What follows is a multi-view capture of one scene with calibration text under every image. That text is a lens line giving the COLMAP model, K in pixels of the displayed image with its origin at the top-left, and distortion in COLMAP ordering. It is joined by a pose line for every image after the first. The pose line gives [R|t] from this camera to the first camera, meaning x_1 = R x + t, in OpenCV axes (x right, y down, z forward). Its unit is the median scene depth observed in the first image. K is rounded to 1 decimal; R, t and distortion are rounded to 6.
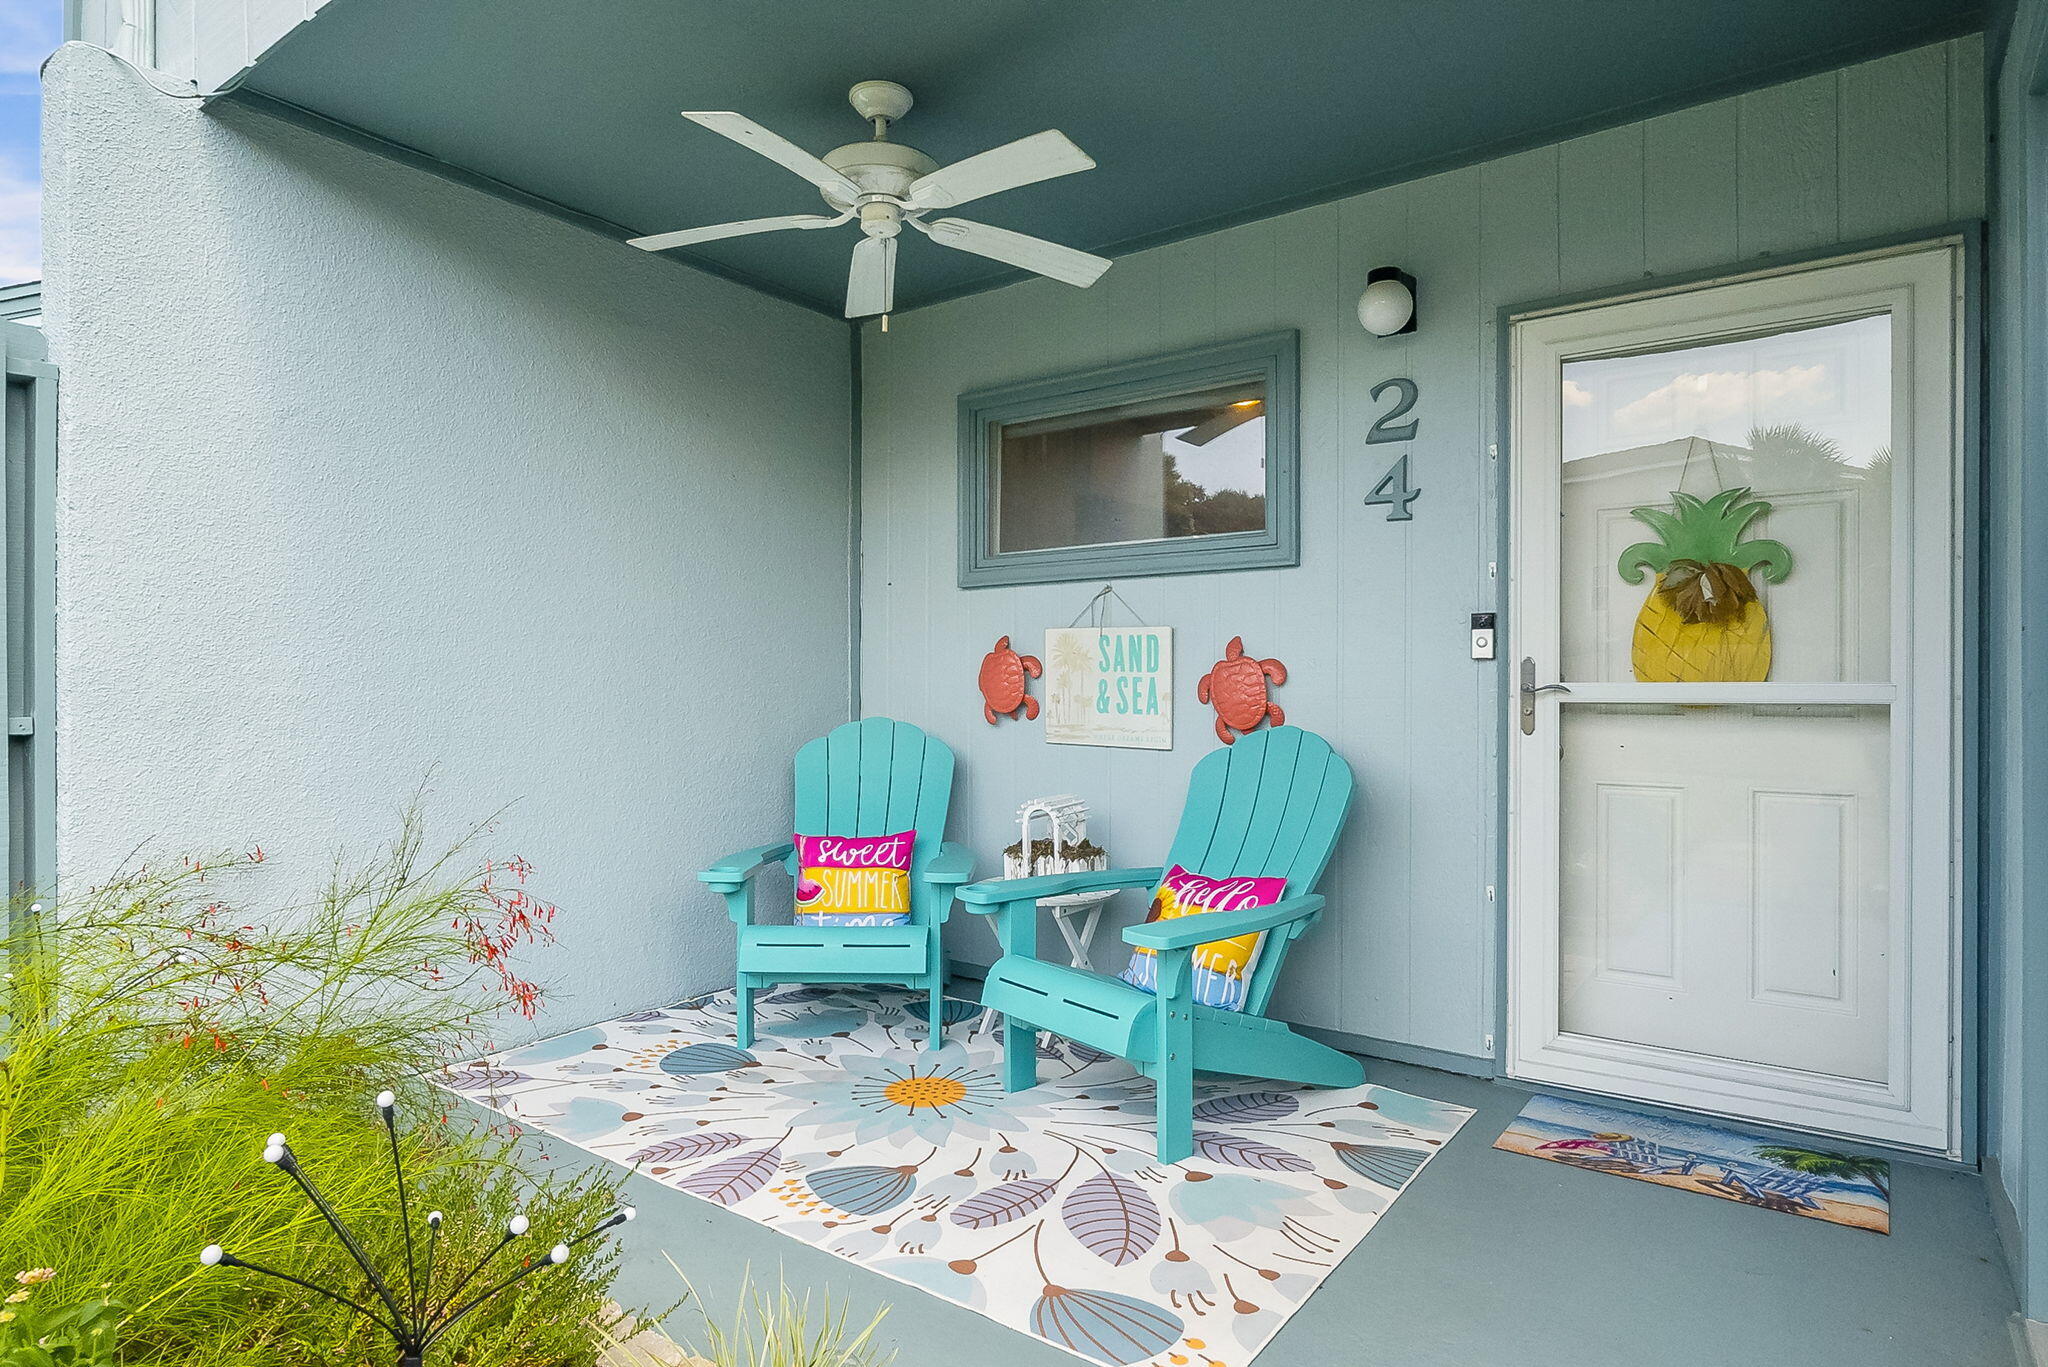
lens RADIAL K [[1141.2, 0, 1020.8], [0, 1141.2, 691.1], [0, 0, 1]] dist [0.001448, 0.000739]
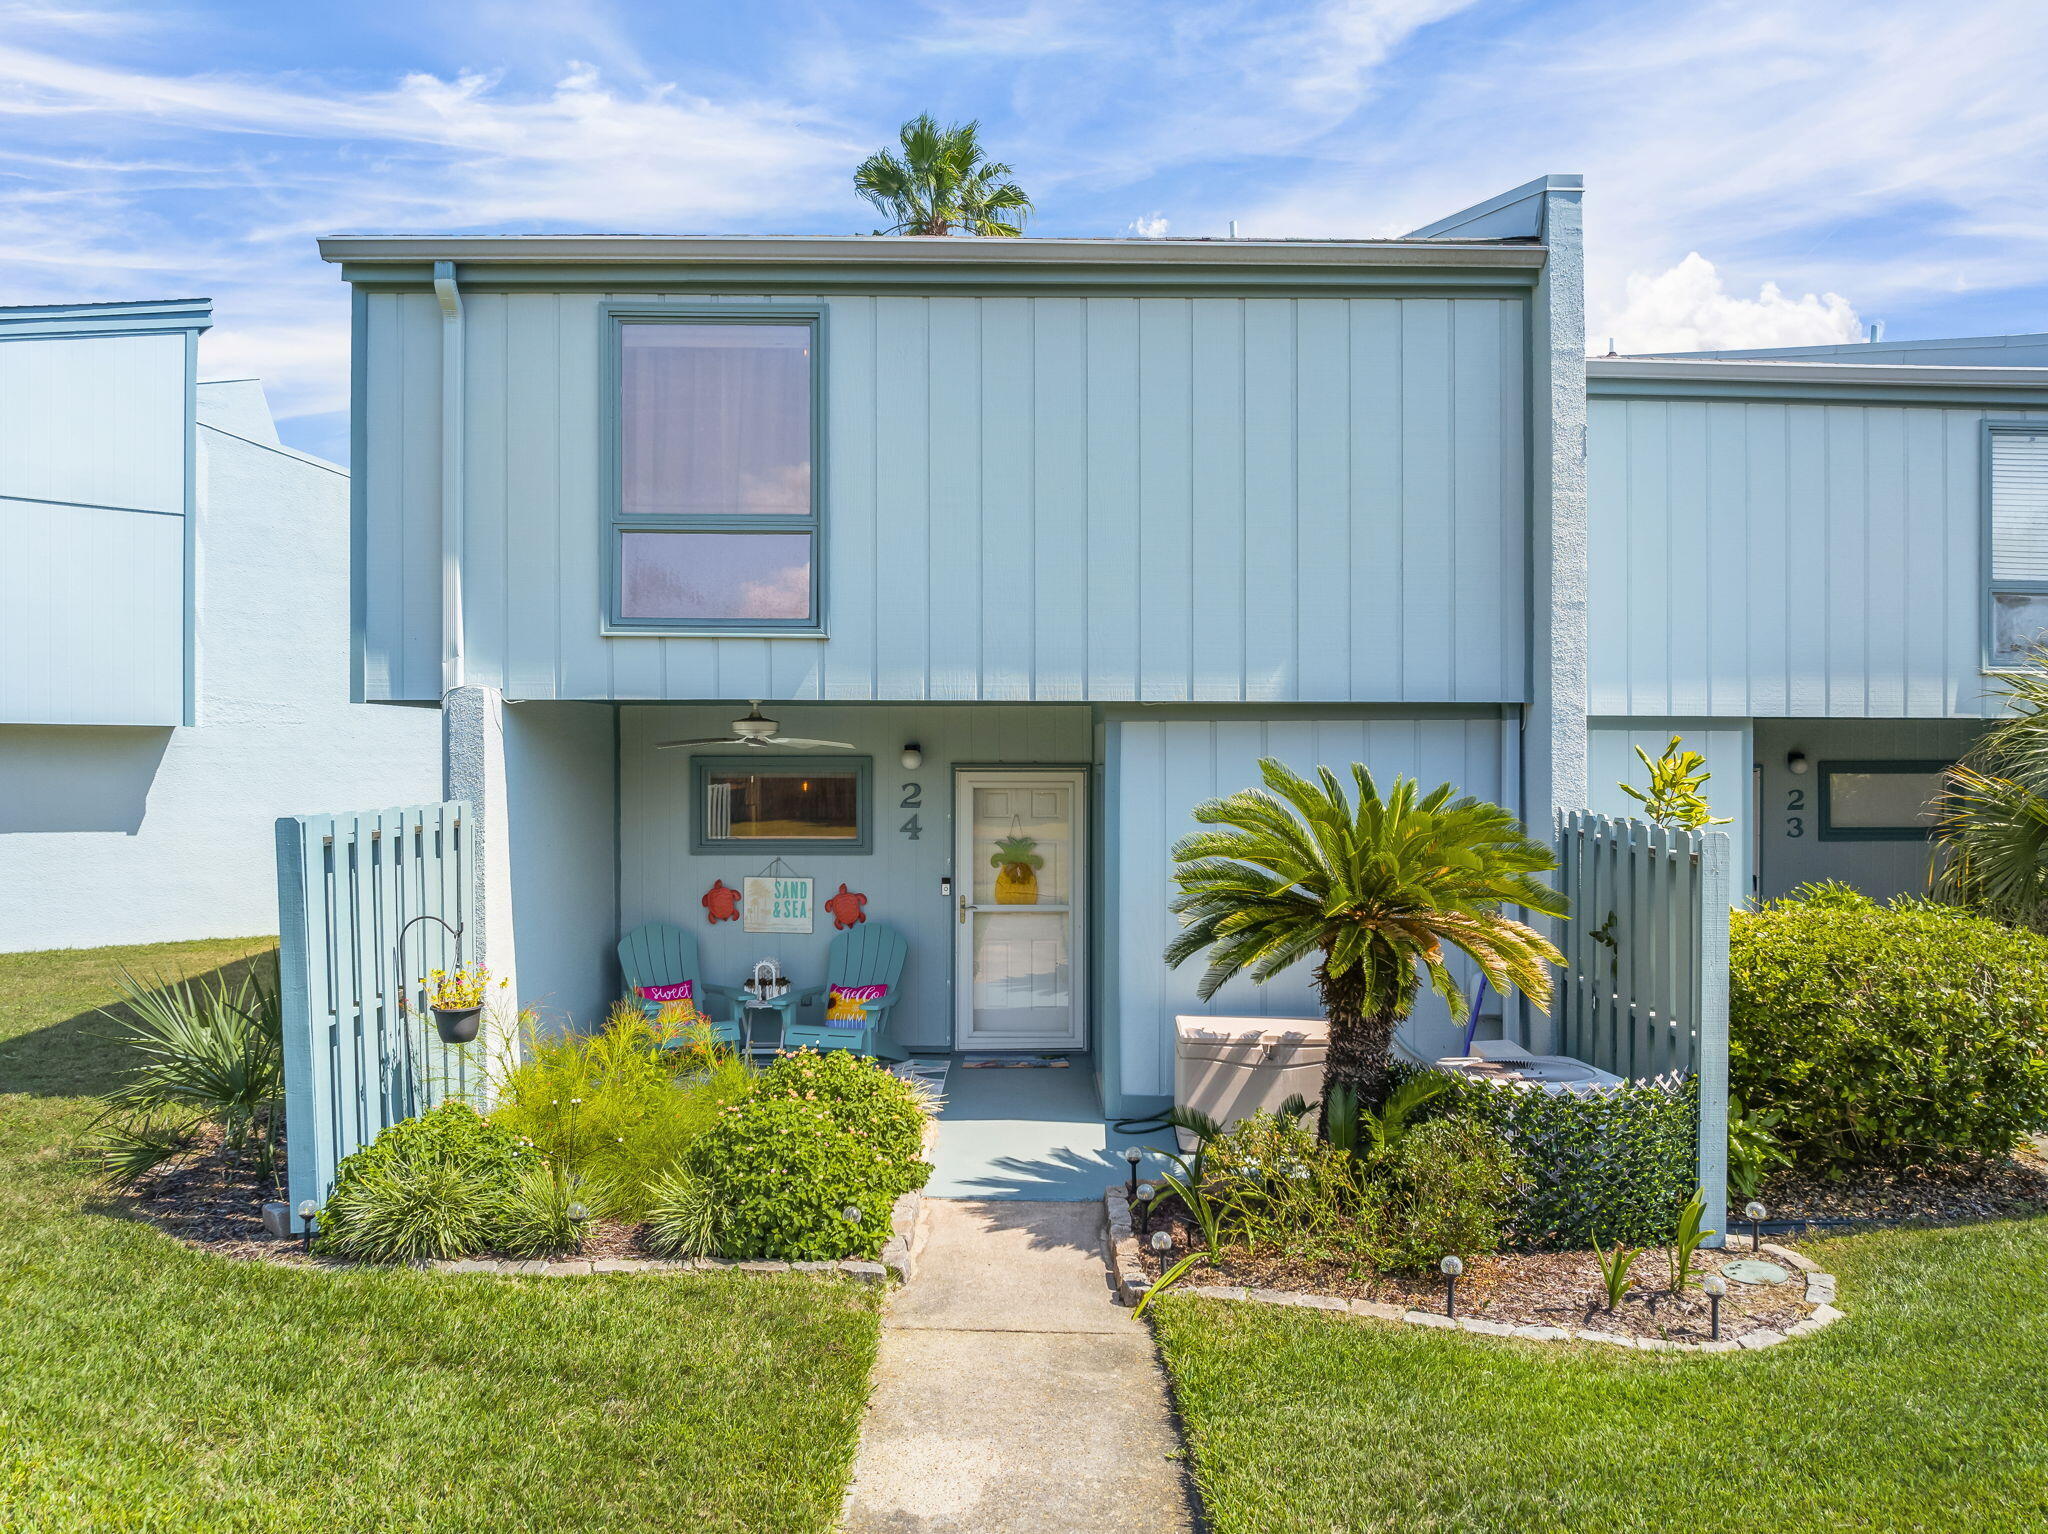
lens RADIAL K [[1473.8, 0, 1024.0], [0, 1473.8, 767.0], [0, 0, 1]] dist [-0.046257, 0.002664]
pose [[0.817588, -0.002244, 0.575800, -1.251918], [0.003747, 0.999992, -0.001424, -0.283157], [-0.575792, 0.003322, 0.817590, -1.679117]]
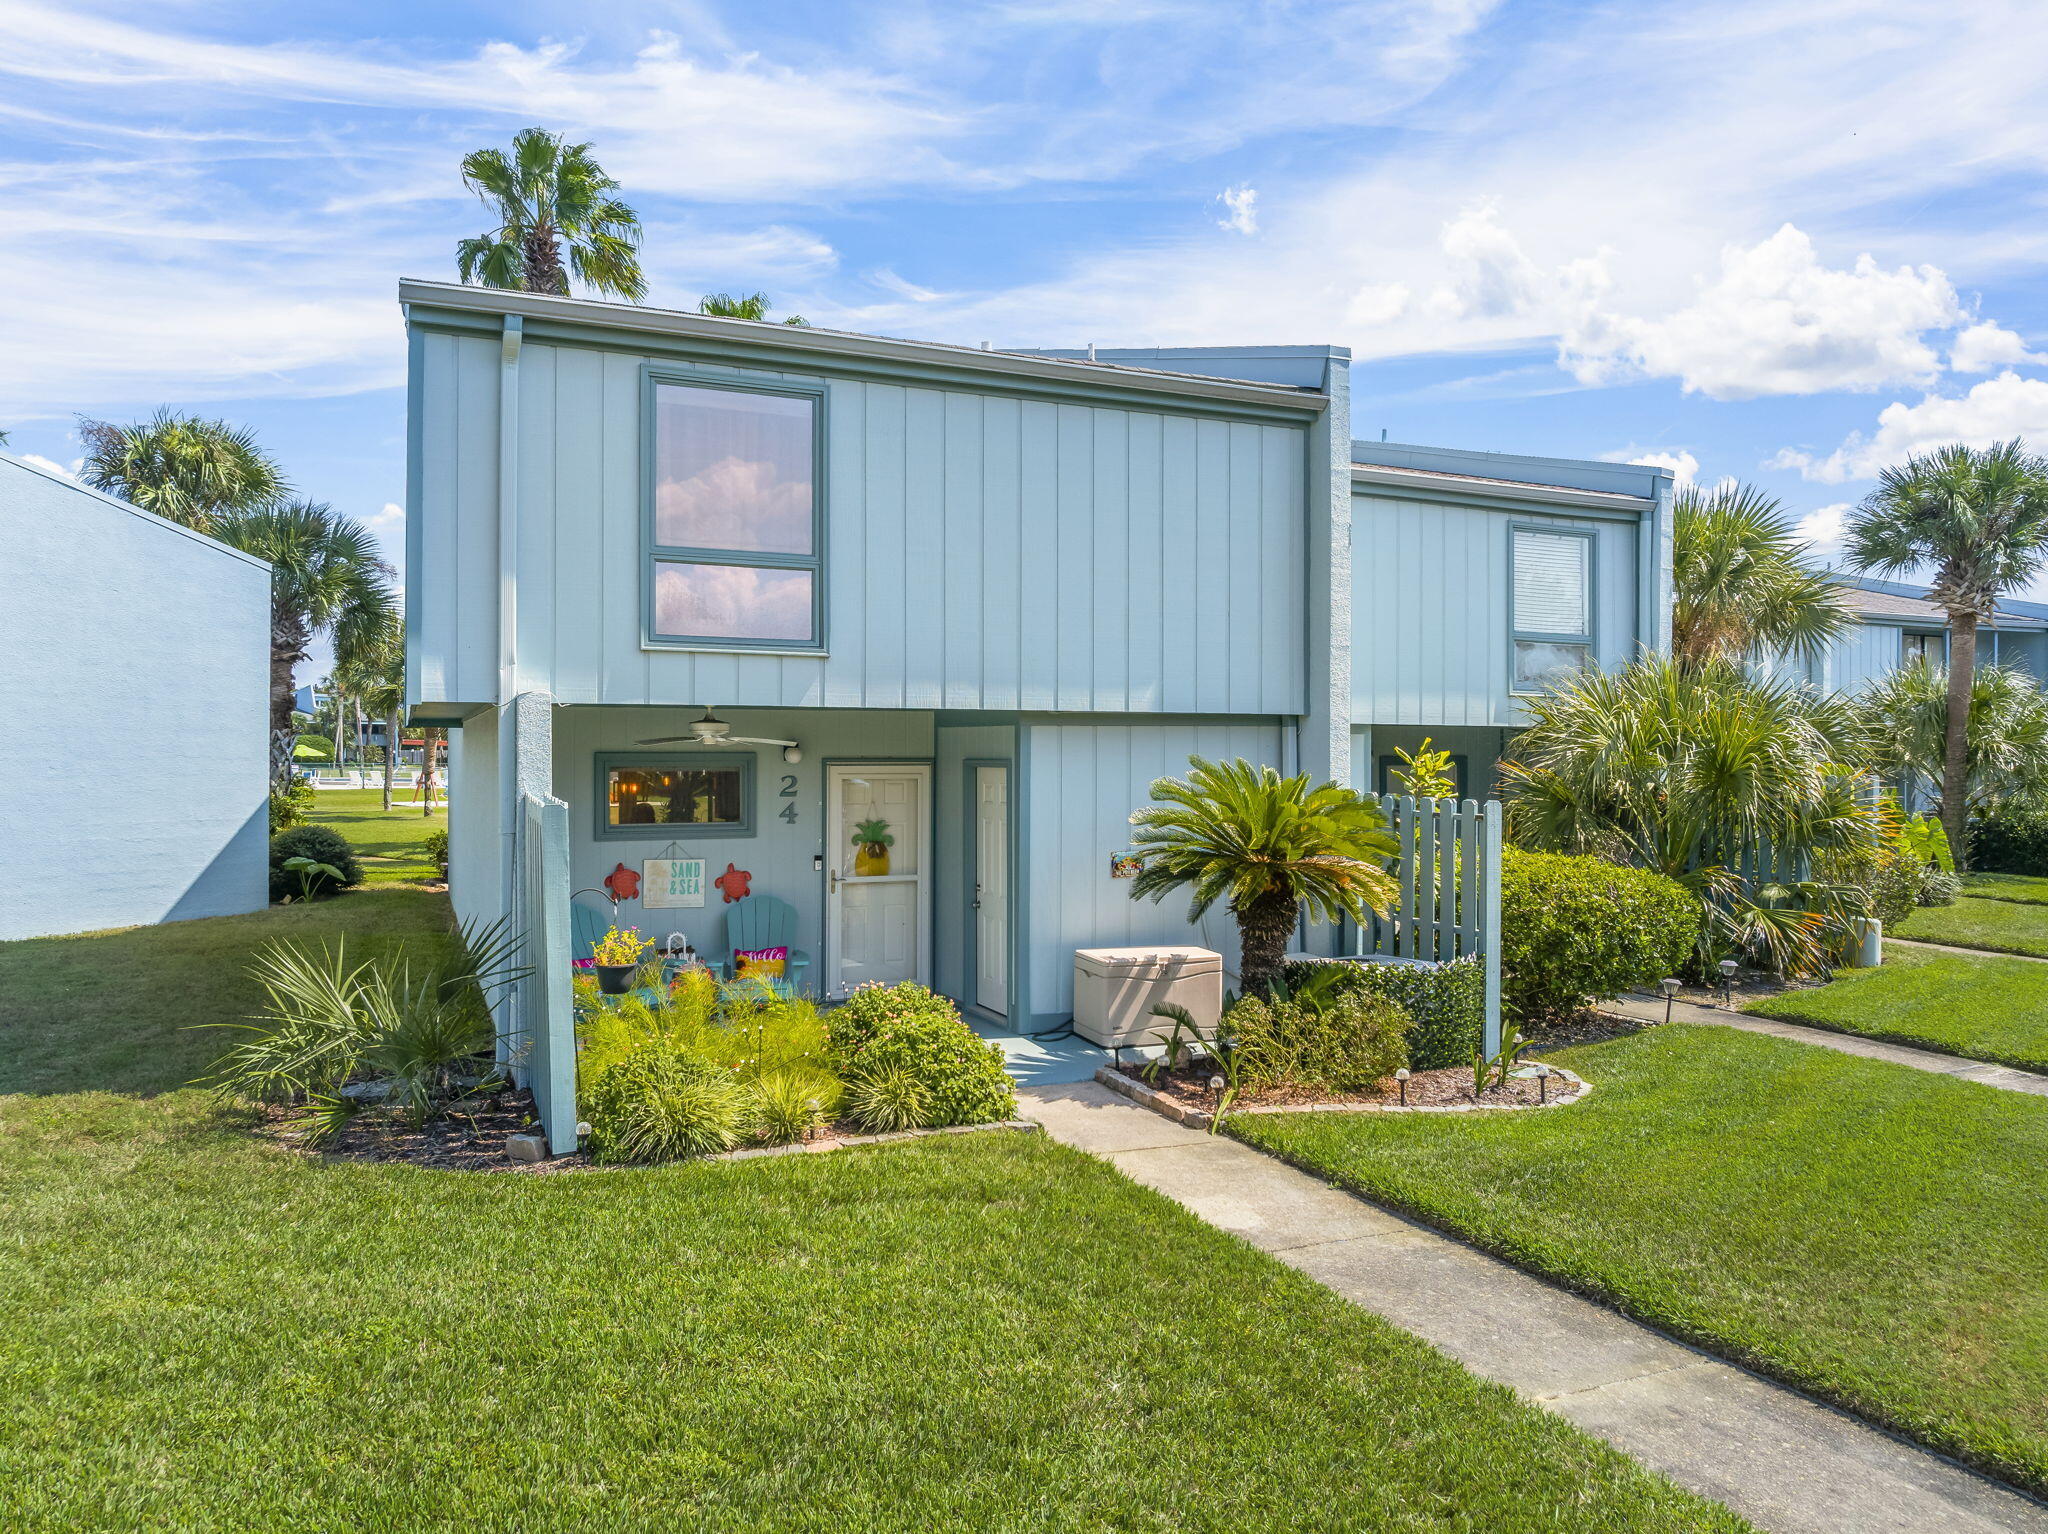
lens RADIAL K [[1473.8, 0, 1024.0], [0, 1473.8, 767.0], [0, 0, 1]] dist [-0.046257, 0.002664]
pose [[0.515716, -0.006212, 0.856737, -2.453875], [0.007208, 0.999970, 0.002911, -0.282607], [-0.856730, 0.004674, 0.515745, -1.390551]]
